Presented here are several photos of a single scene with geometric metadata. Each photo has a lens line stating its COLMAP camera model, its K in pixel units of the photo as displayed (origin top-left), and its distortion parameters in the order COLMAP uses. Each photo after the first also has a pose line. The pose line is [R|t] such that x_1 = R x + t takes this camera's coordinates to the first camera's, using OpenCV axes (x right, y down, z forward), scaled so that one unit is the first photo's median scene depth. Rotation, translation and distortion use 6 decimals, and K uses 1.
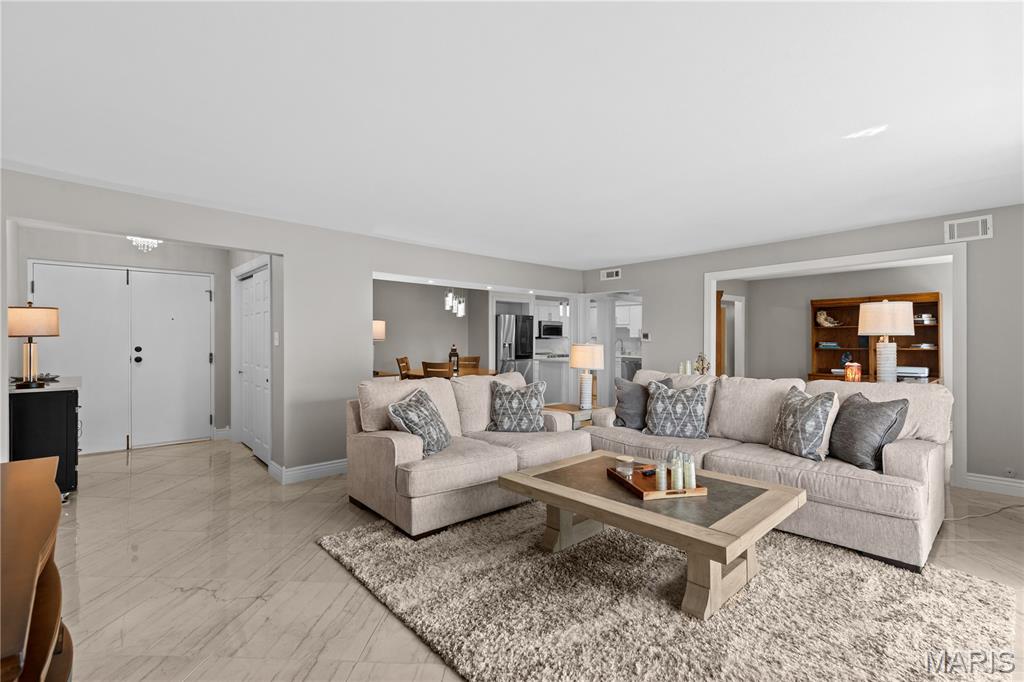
lens RADIAL K [[463.2, 0, 516.2], [0, 463.2, 340.1], [0, 0, 1]] dist [-0.000199, -0.000427]
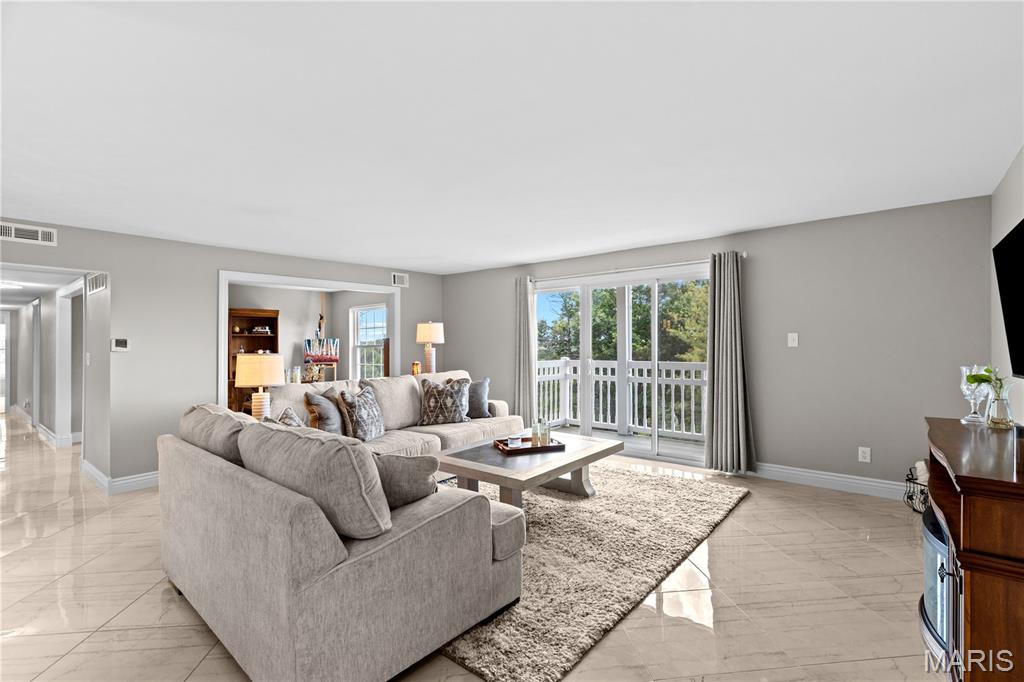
lens RADIAL K [[463.2, 0, 516.2], [0, 463.2, 340.1], [0, 0, 1]] dist [-0.000199, -0.000427]
pose [[-0.139734, 0.011345, 0.990124, -0.871001], [0.008806, 0.999909, -0.010214, -0.001004], [-0.990150, 0.007291, -0.139822, 0.966413]]
